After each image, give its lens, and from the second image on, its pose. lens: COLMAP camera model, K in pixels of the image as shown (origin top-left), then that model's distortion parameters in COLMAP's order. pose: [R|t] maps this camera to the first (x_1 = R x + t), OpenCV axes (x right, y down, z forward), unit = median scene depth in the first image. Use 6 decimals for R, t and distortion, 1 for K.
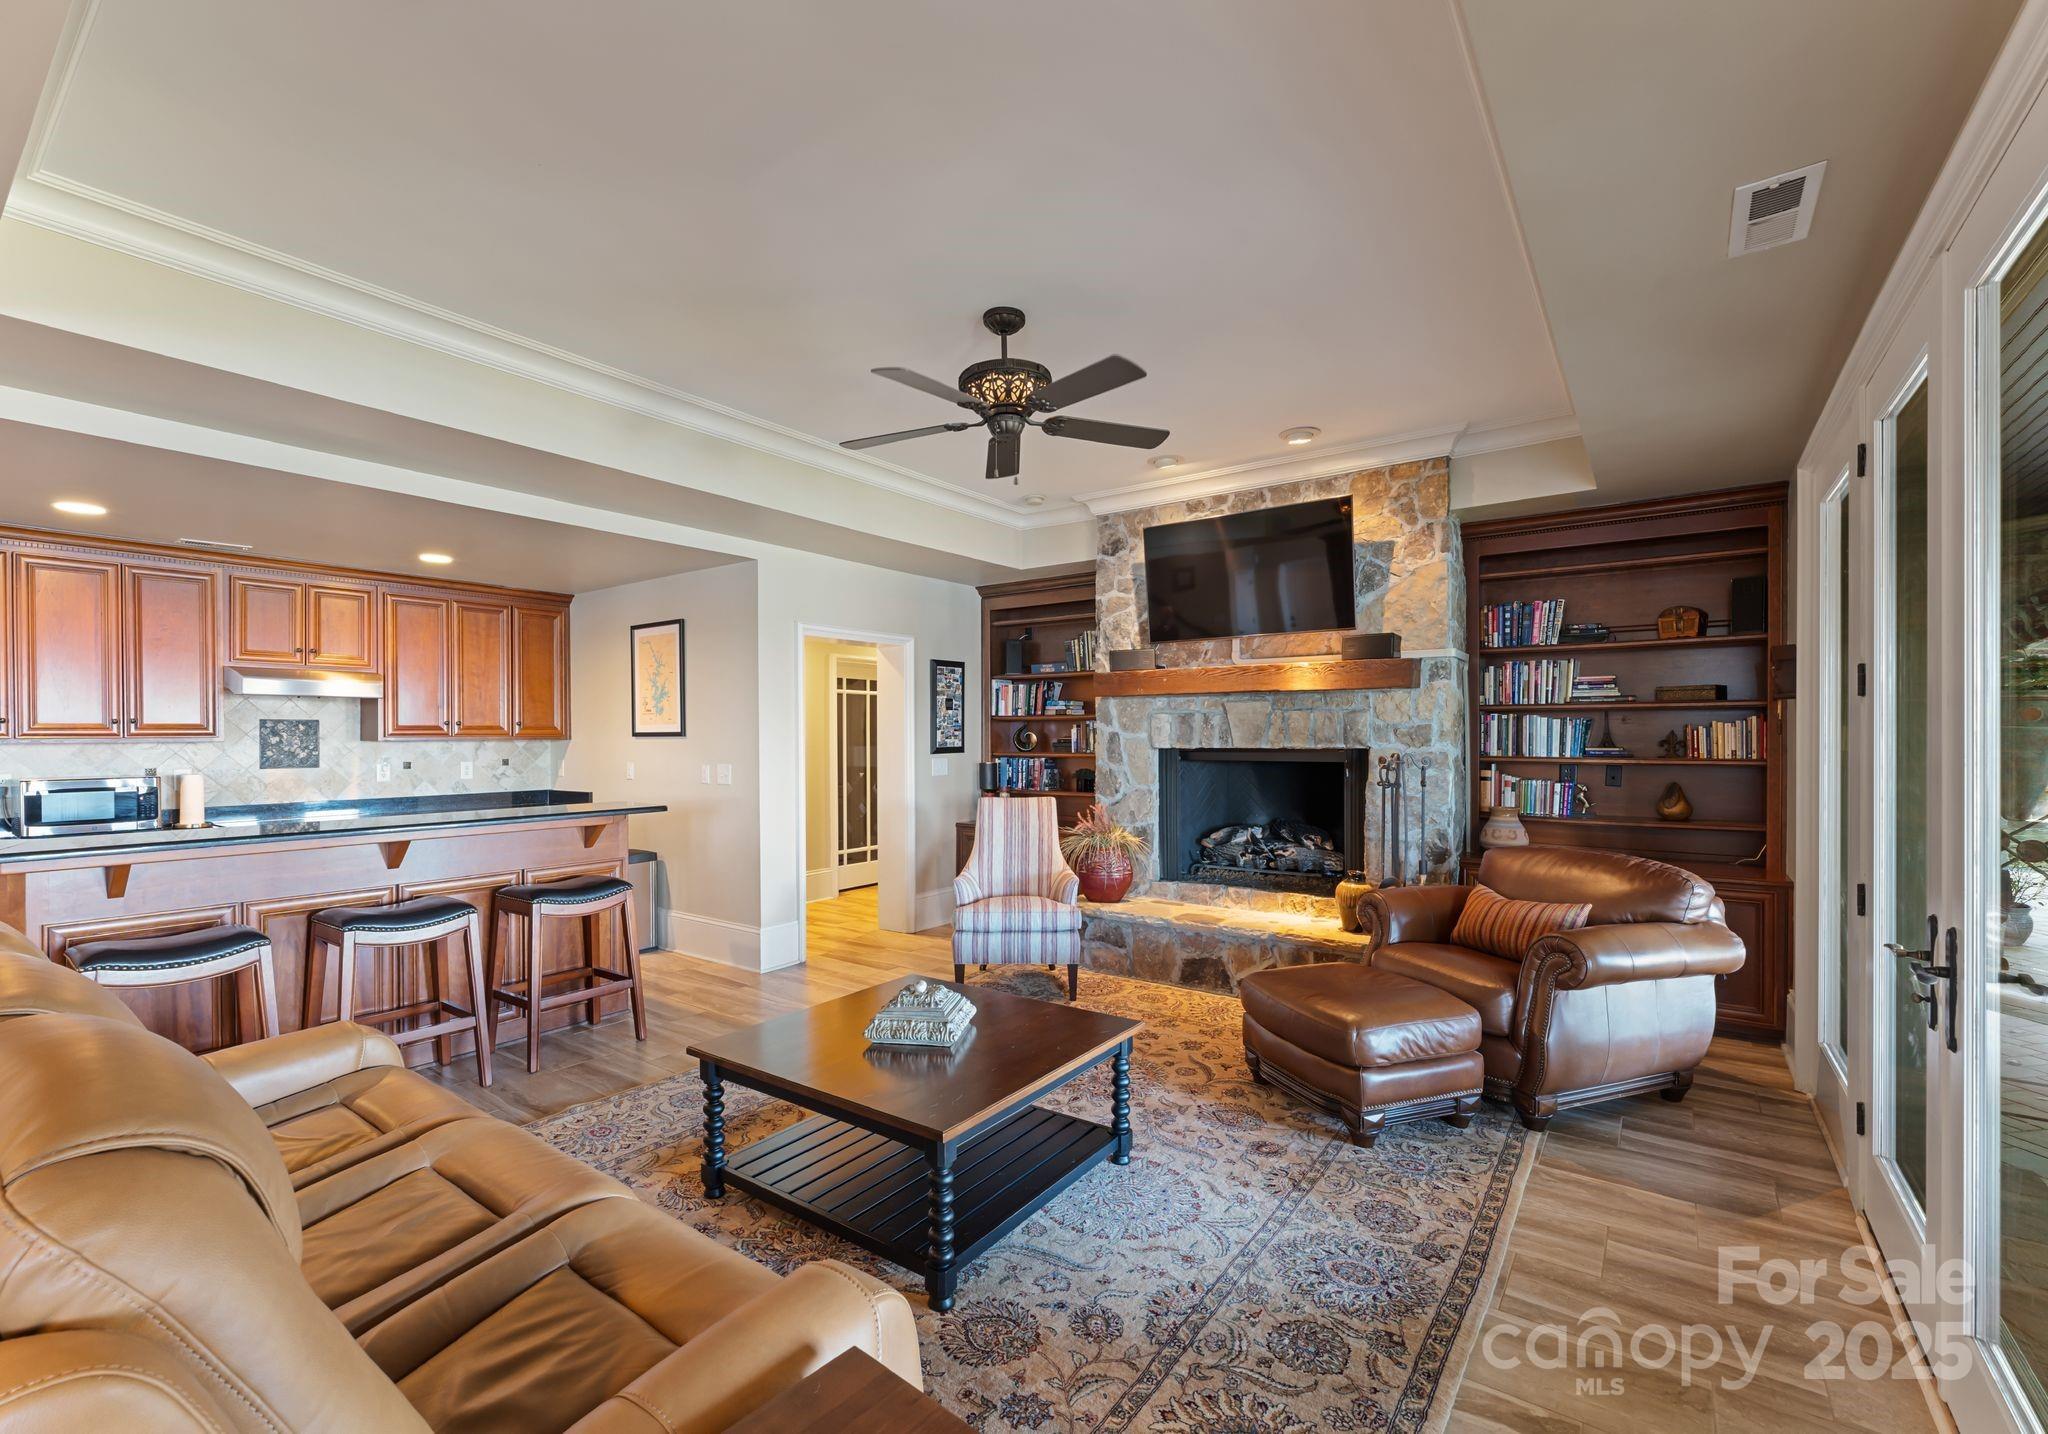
lens RADIAL K [[871.7, 0, 1009.0], [0, 871.7, 743.6], [0, 0, 1]] dist [0.002574, 0.000169]
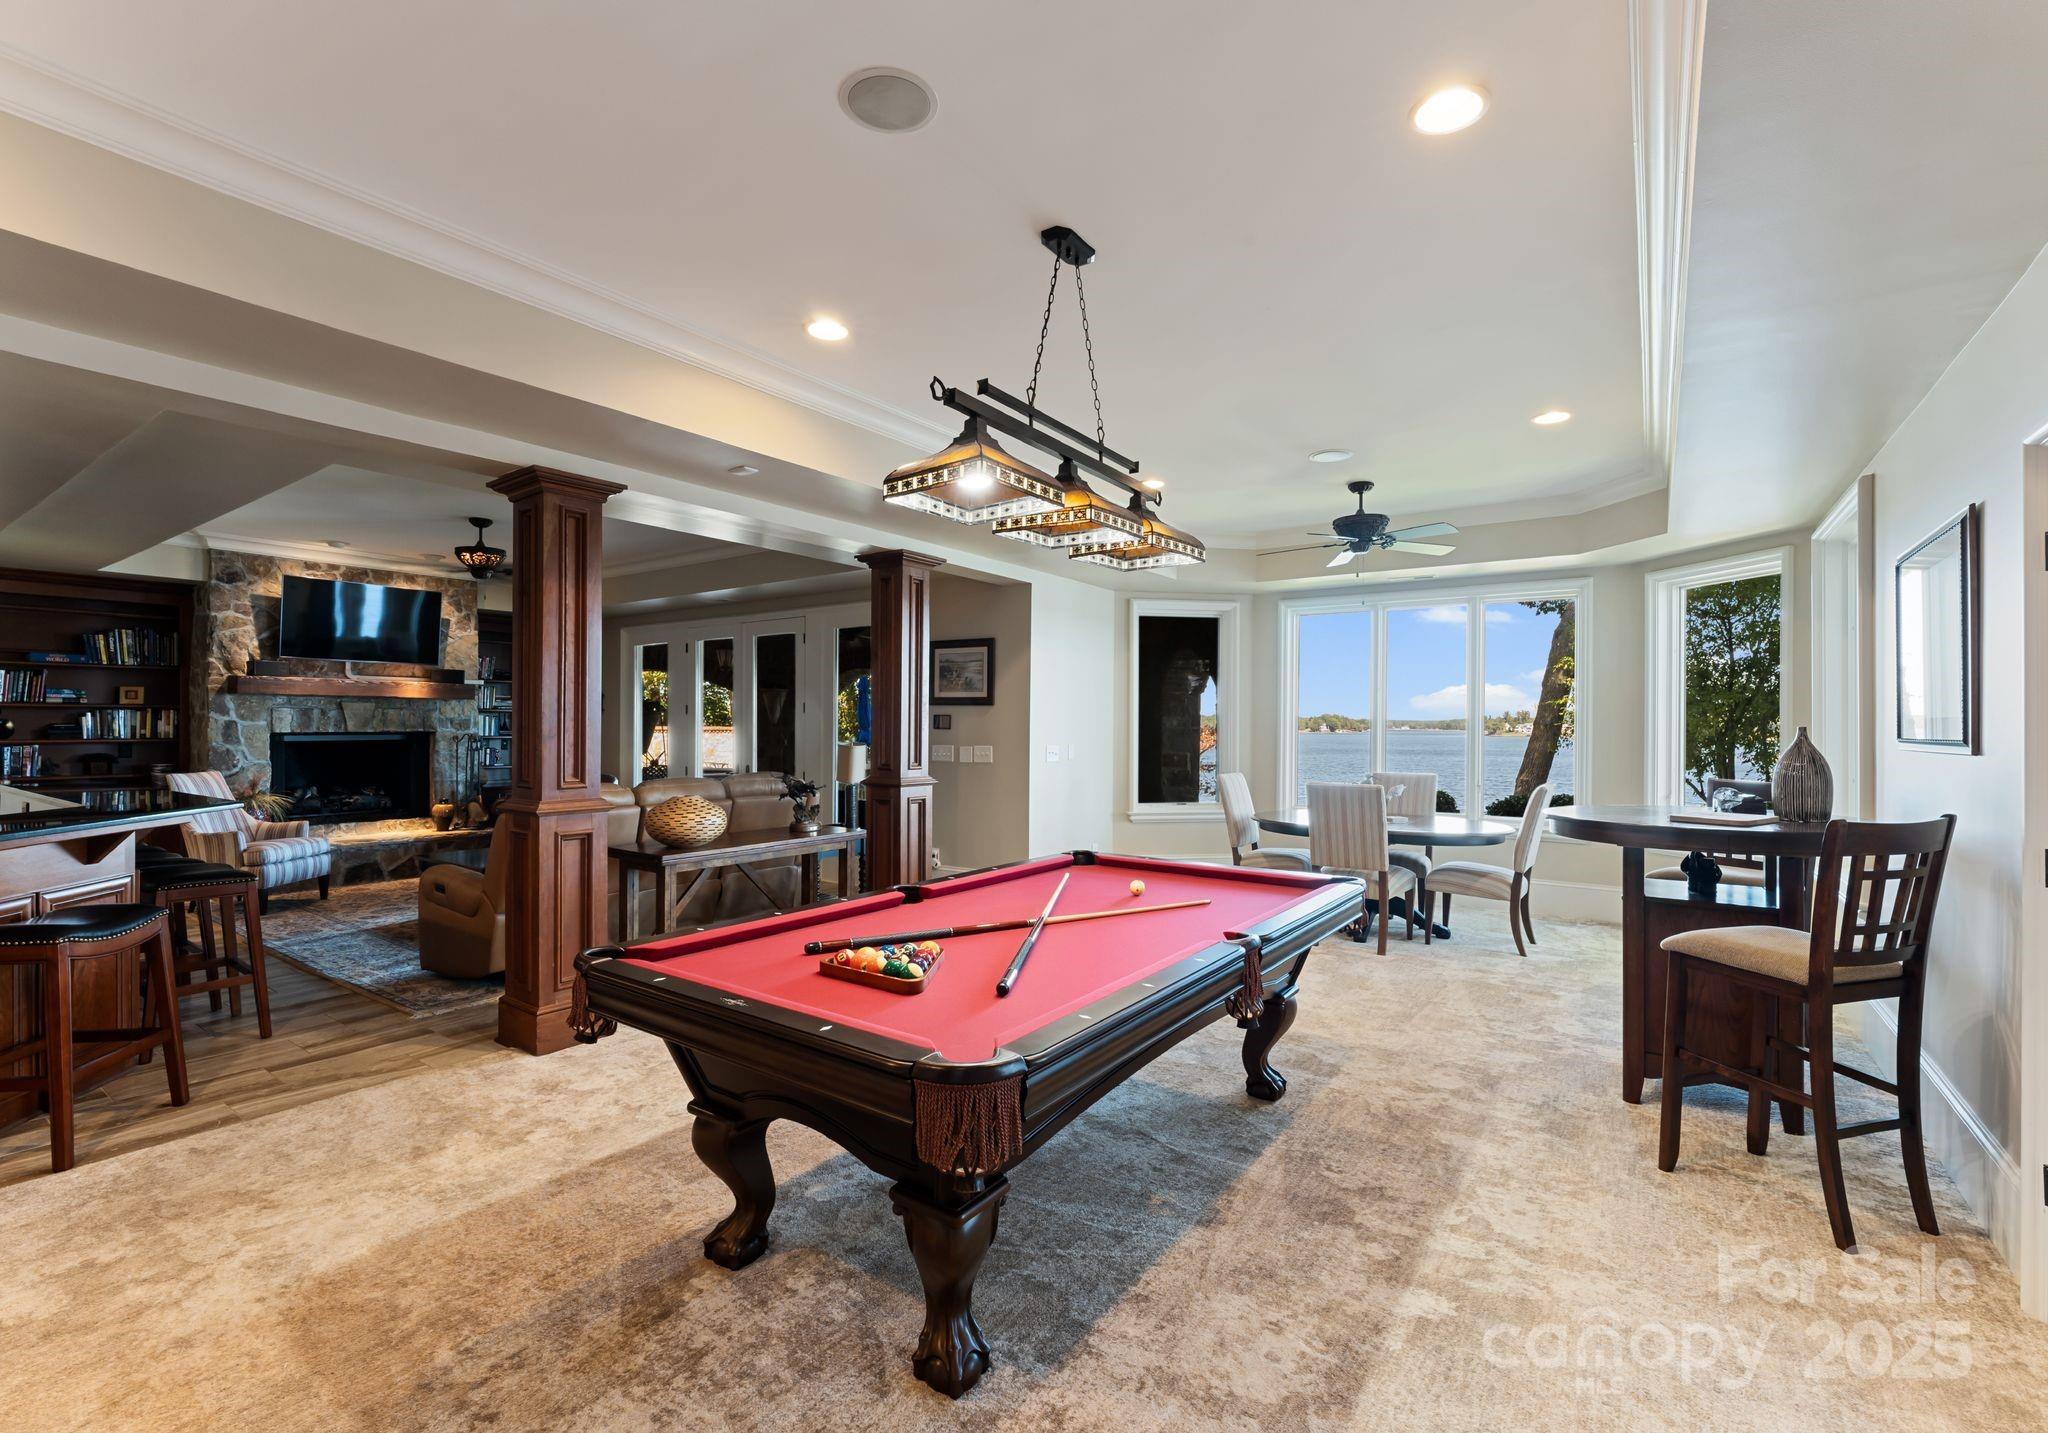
lens RADIAL K [[871.7, 0, 1024.7], [0, 871.7, 722.1], [0, 0, 1]] dist [0.002574, 0.000169]
pose [[-0.021190, 0.005106, 0.999762, -1.284386], [0.003328, 0.999982, -0.005036, -0.000469], [-0.999770, 0.003220, -0.021206, -0.159761]]
